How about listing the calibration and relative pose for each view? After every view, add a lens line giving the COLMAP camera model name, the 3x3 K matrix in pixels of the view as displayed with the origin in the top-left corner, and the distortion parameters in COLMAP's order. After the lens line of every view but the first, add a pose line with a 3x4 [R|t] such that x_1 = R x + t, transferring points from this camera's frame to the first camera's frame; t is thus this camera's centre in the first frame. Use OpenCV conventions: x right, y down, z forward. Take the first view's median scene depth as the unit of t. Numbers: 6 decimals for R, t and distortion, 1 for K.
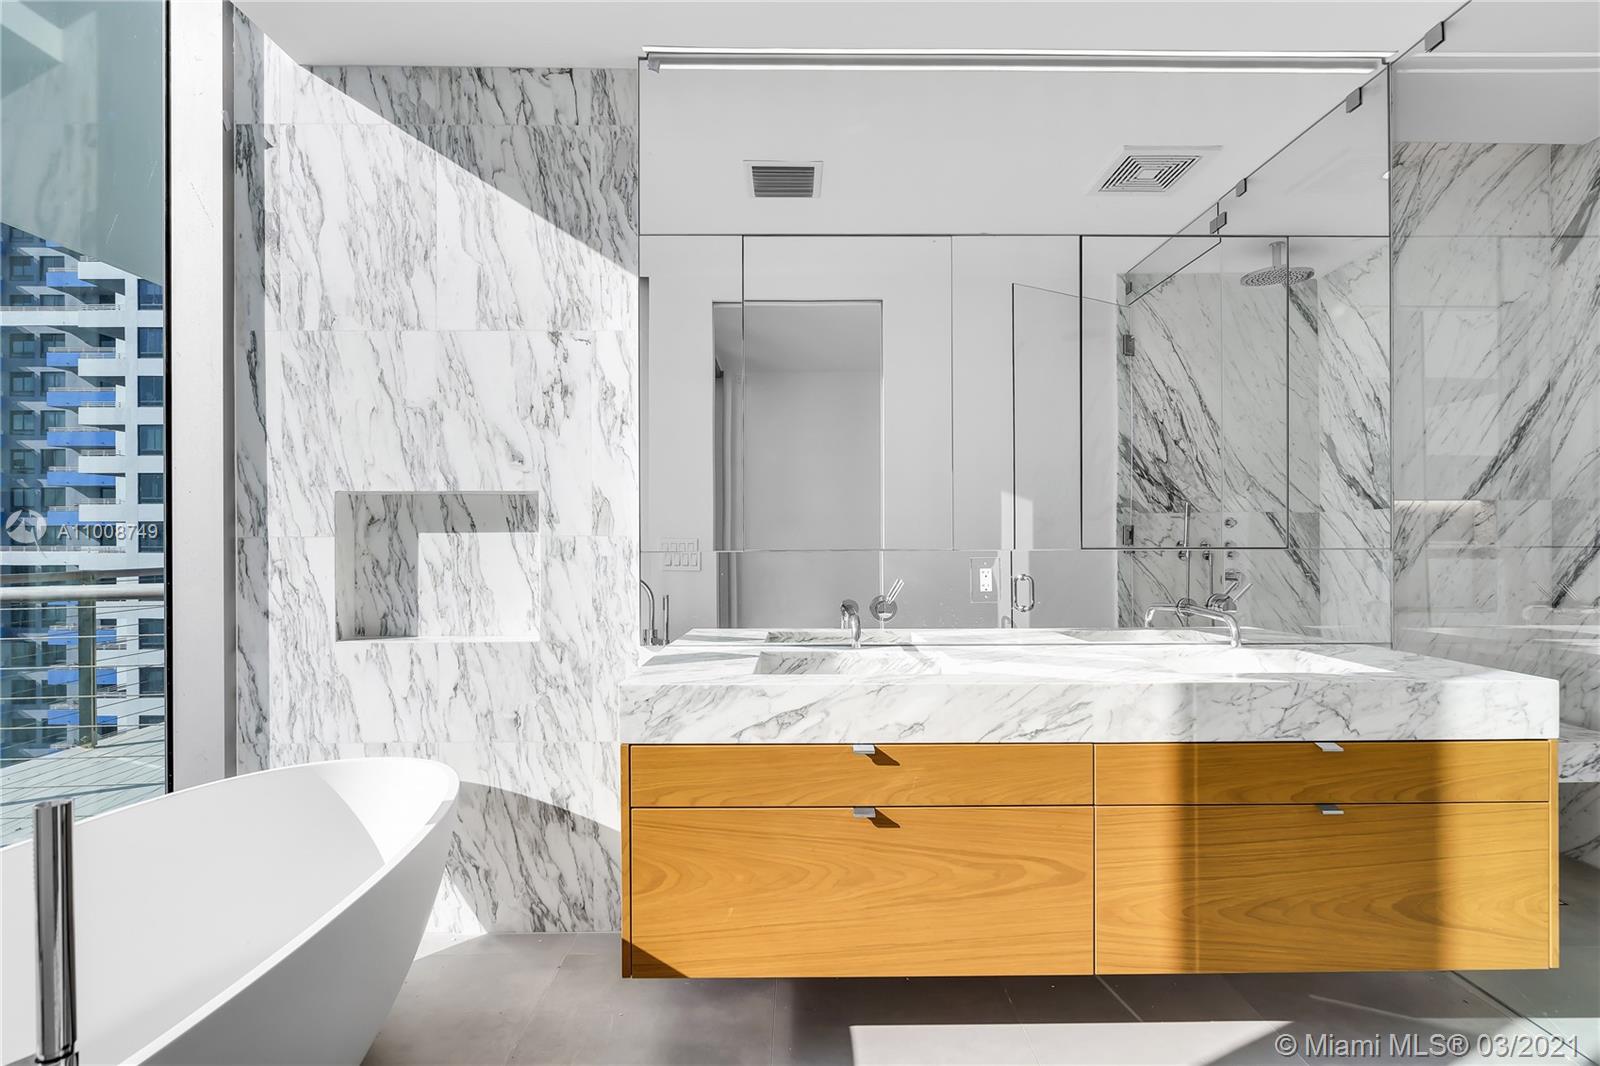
lens RADIAL K [[725.6, 0, 807.2], [0, 725.6, 542.8], [0, 0, 1]] dist [-0.005044, 0.000686]
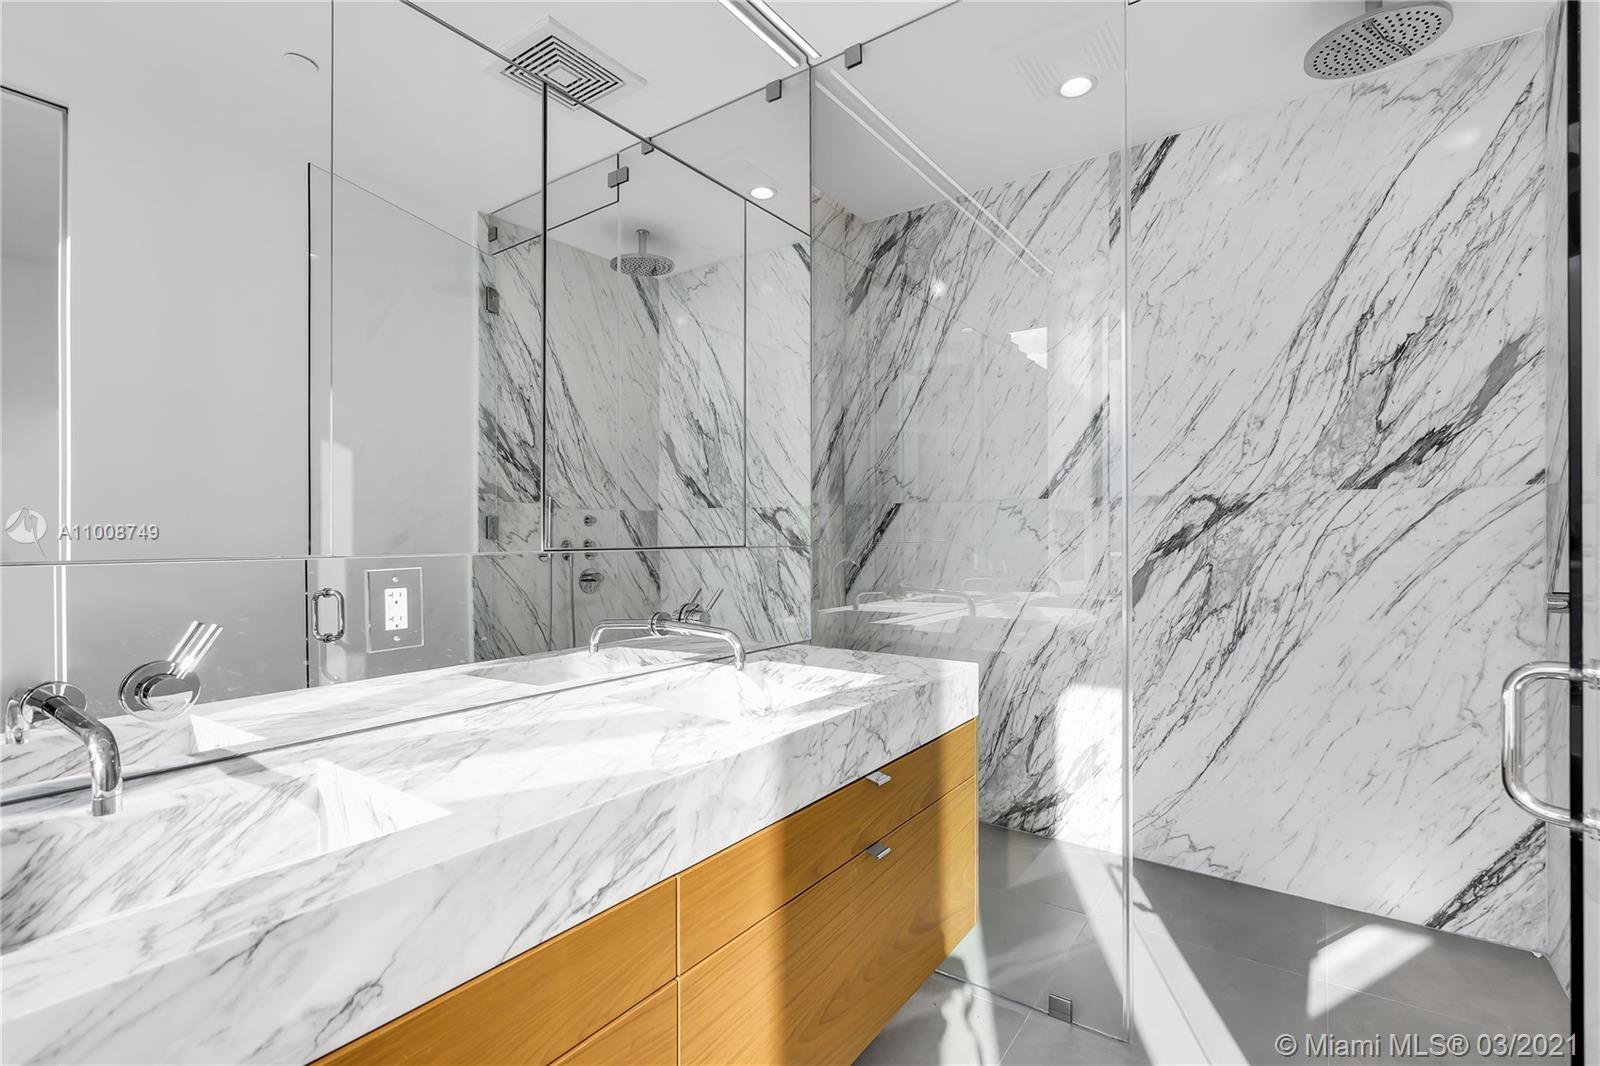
lens RADIAL K [[725.6, 0, 790.9], [0, 725.6, 536.9], [0, 0, 1]] dist [-0.005044, 0.000686]
pose [[0.594245, -0.001102, 0.804284, -0.026378], [0.002840, 0.999996, -0.000728, -0.003733], [-0.804279, 0.002717, 0.594245, 0.431820]]
